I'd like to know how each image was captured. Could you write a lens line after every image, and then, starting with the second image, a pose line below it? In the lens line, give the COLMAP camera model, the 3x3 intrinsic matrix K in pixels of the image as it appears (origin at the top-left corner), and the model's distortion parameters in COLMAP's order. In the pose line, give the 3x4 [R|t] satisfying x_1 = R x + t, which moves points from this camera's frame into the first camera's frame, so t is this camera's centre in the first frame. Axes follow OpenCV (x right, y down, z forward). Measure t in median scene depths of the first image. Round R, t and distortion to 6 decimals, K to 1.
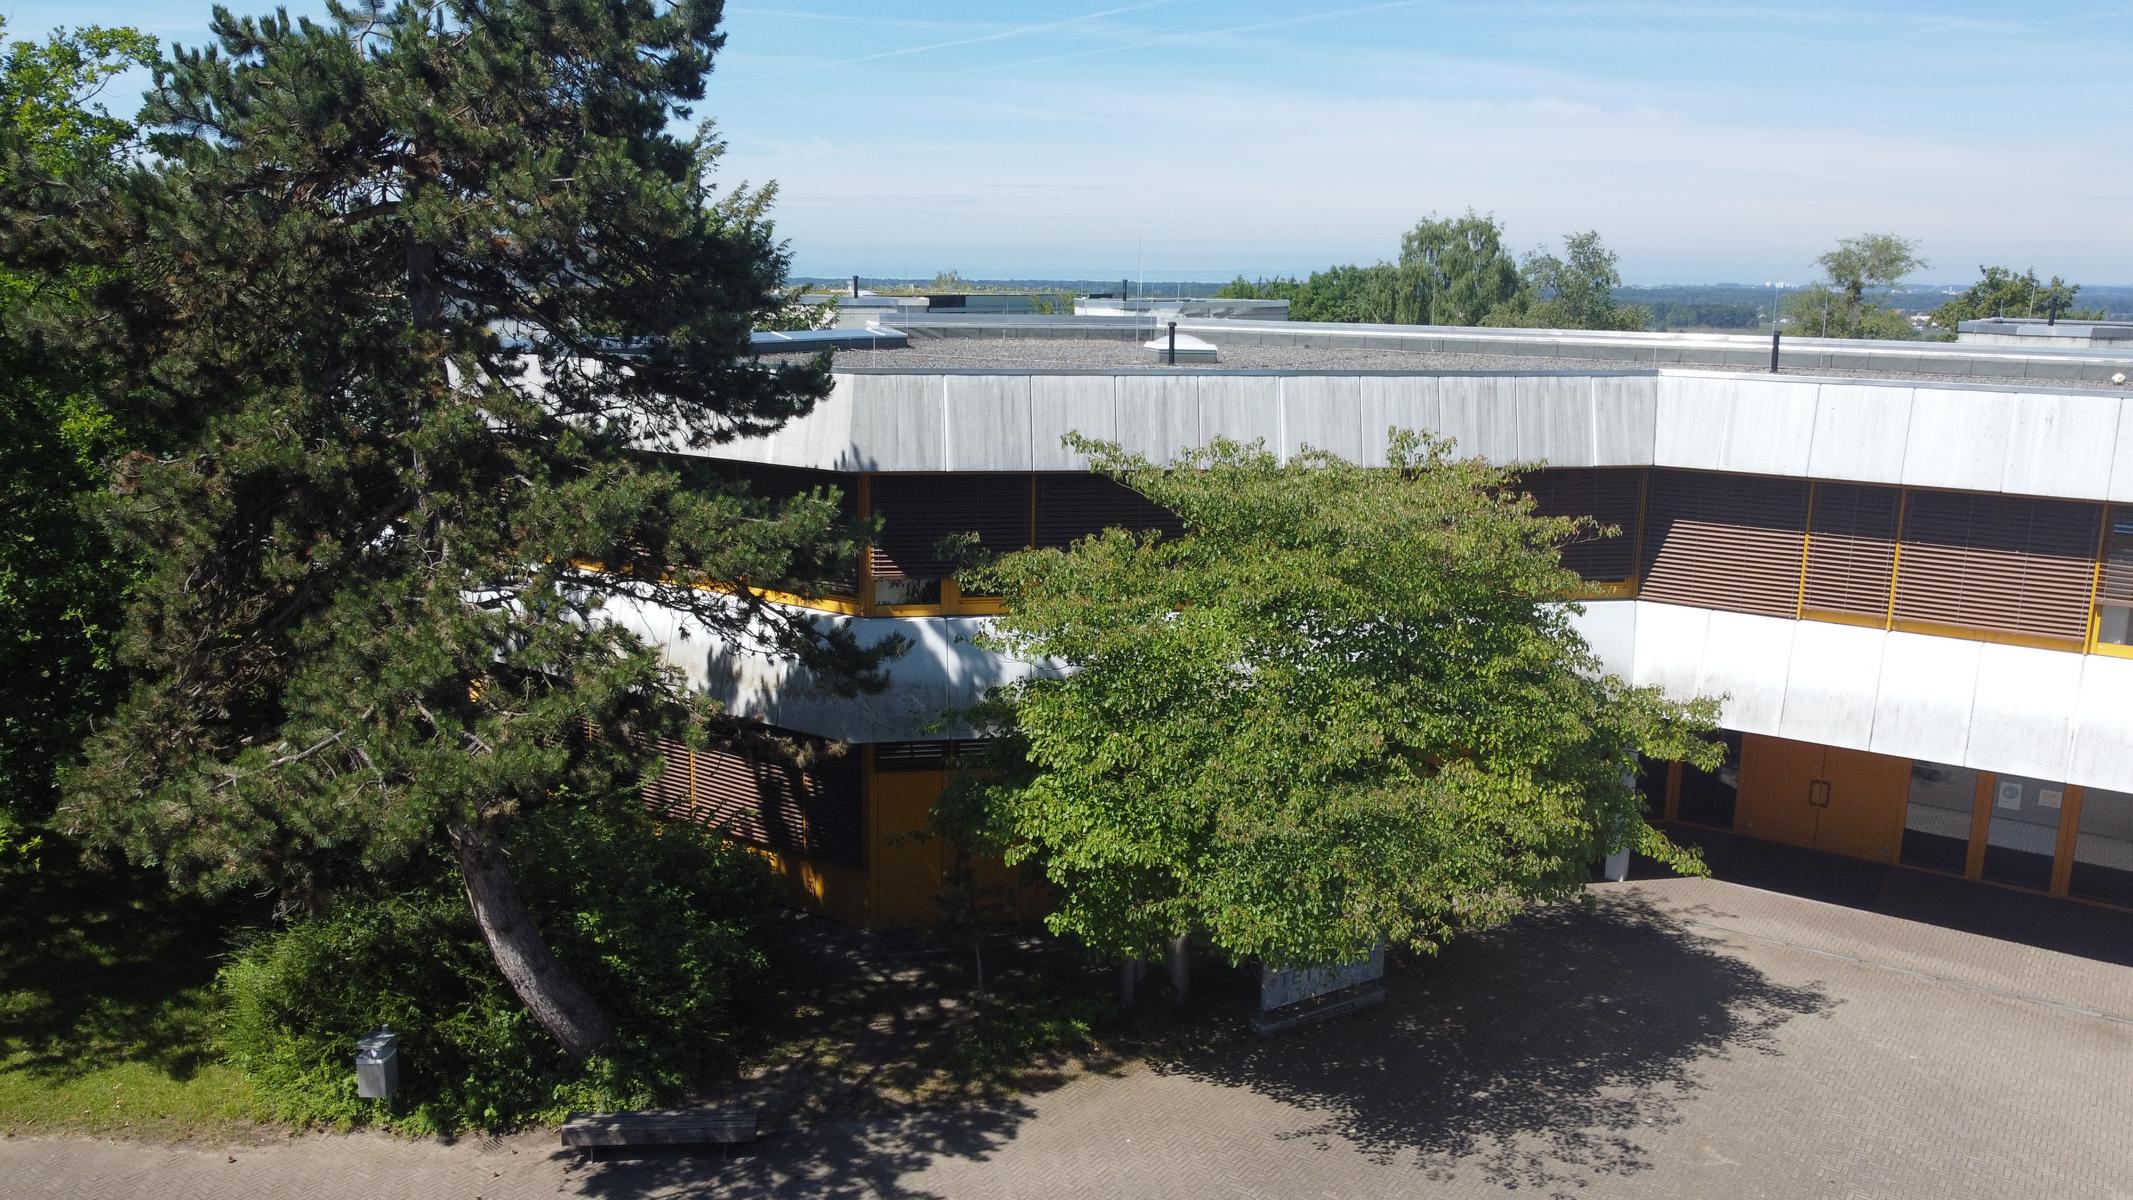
lens RADIAL K [[1613.1, 0, 1049.1], [0, 1613.1, 634.0], [0, 0, 1]] dist [-0.001321, -0.001332]
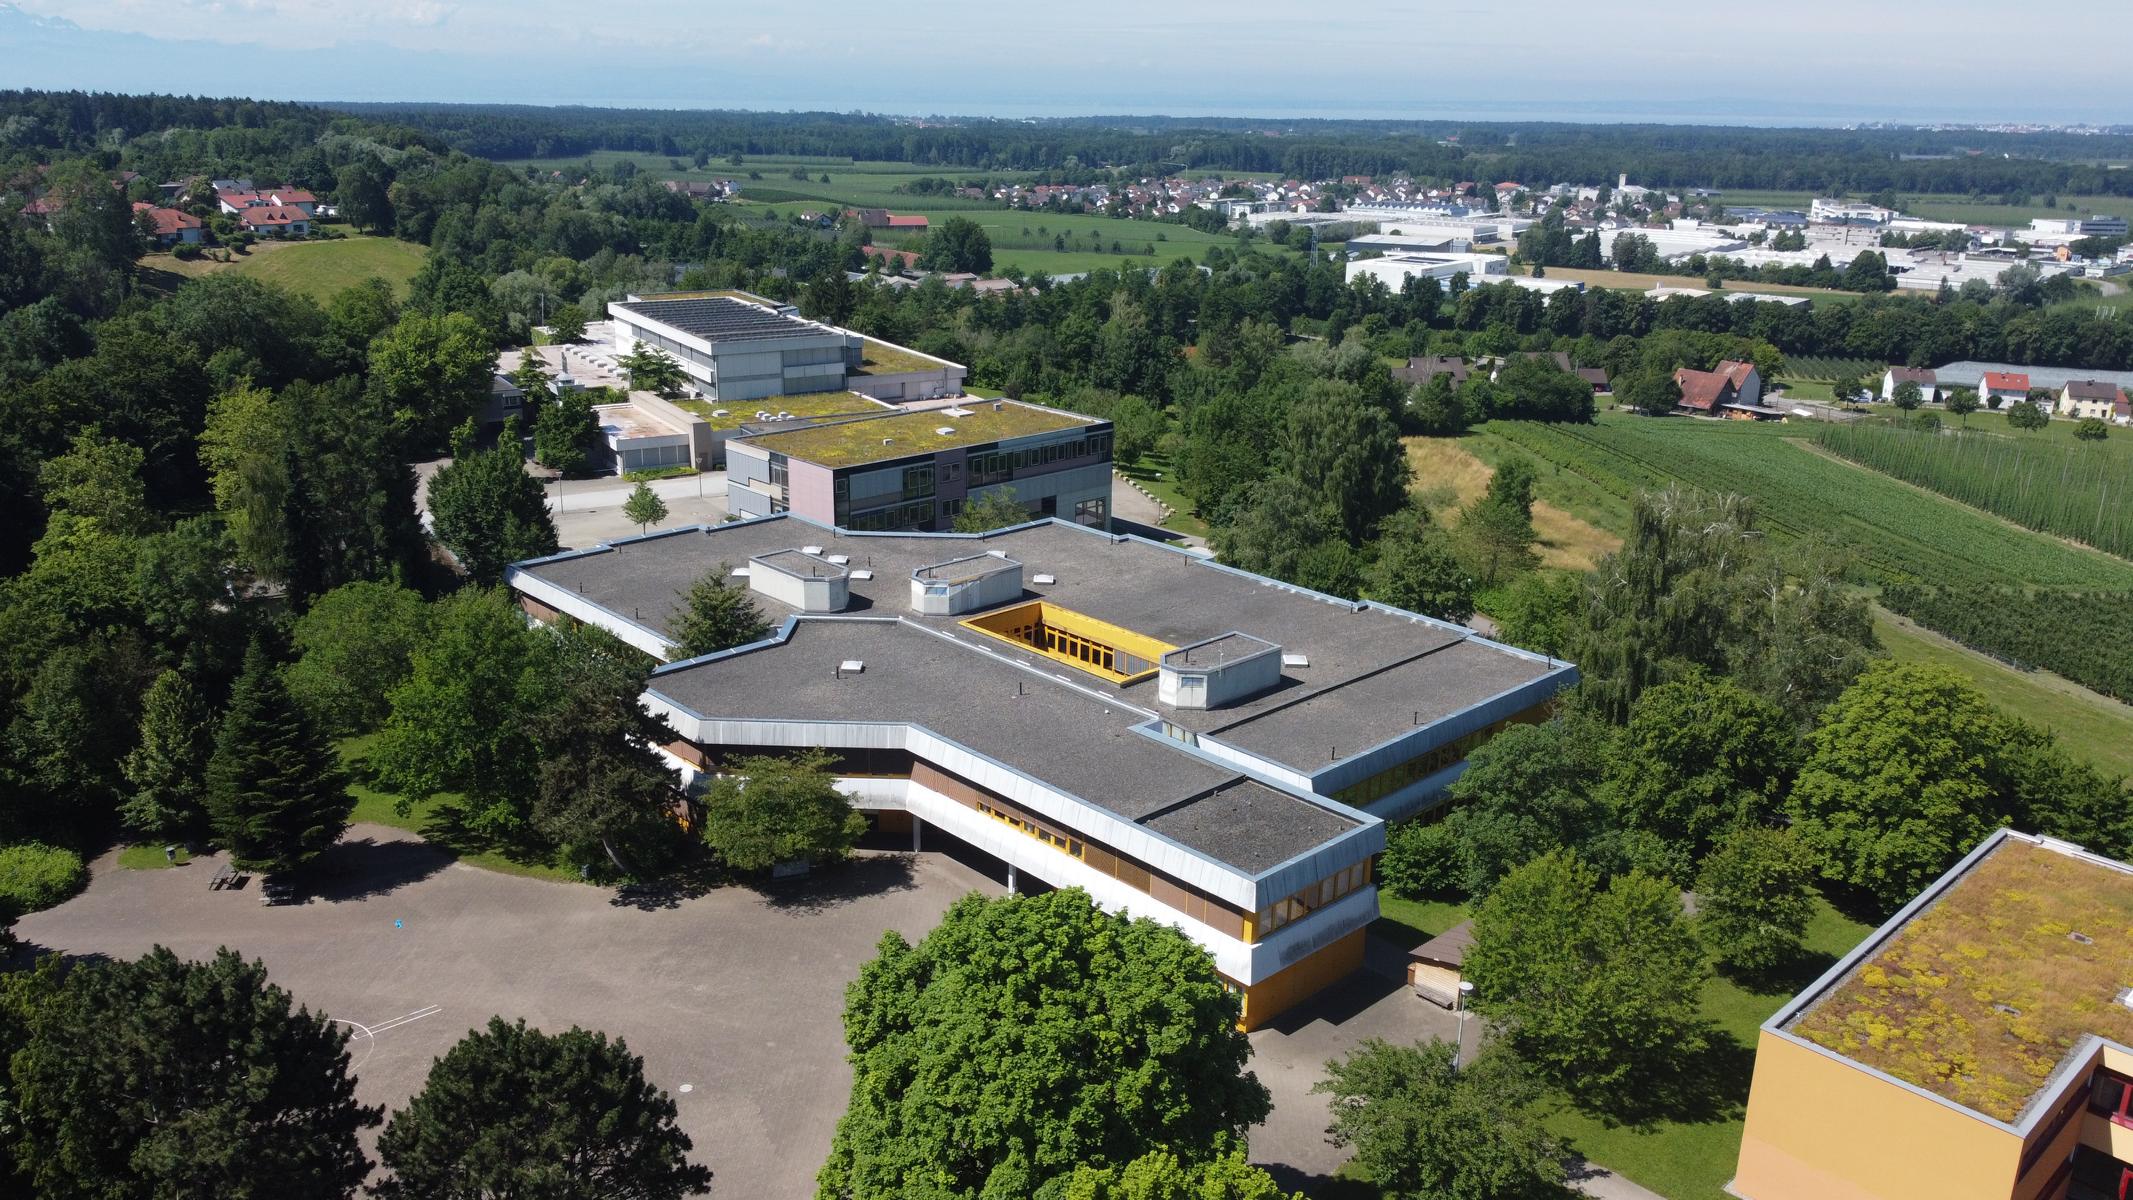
lens RADIAL K [[1613.1, 0, 1049.1], [0, 1613.1, 634.0], [0, 0, 1]] dist [-0.001321, -0.001332]
pose [[0.976809, 0.066973, -0.203367, 1.880135], [-0.046448, 0.993484, 0.104078, -1.008185], [0.209012, -0.092218, 0.973555, -3.369509]]
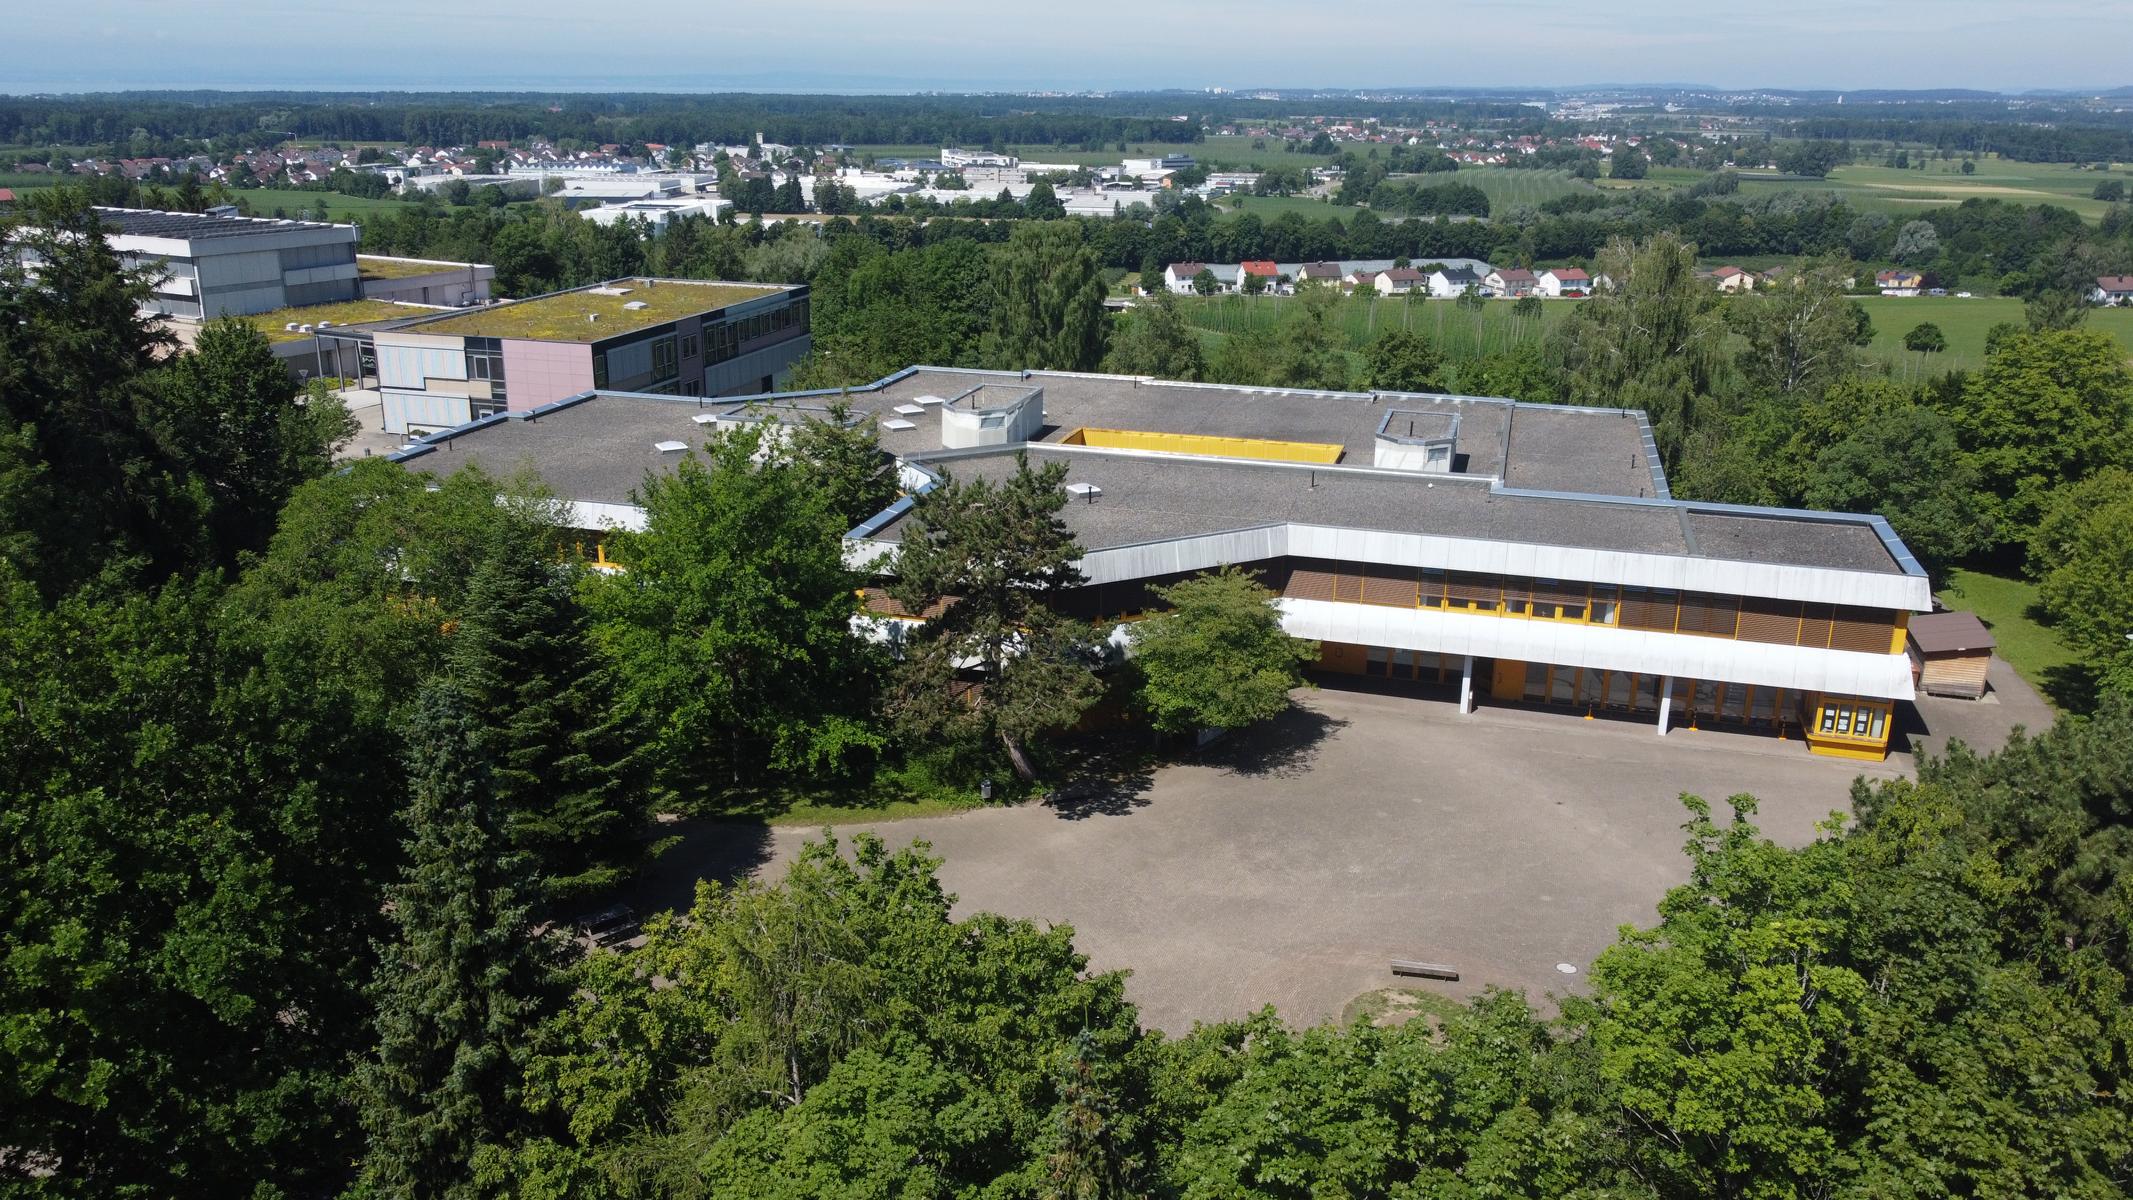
lens RADIAL K [[1613.1, 0, 1049.1], [0, 1613.1, 634.0], [0, 0, 1]] dist [-0.001321, -0.001332]
pose [[0.949565, -0.105770, 0.295193, -1.201206], [0.071858, 0.989742, 0.123483, -0.458118], [-0.305225, -0.096043, 0.947425, -2.183859]]
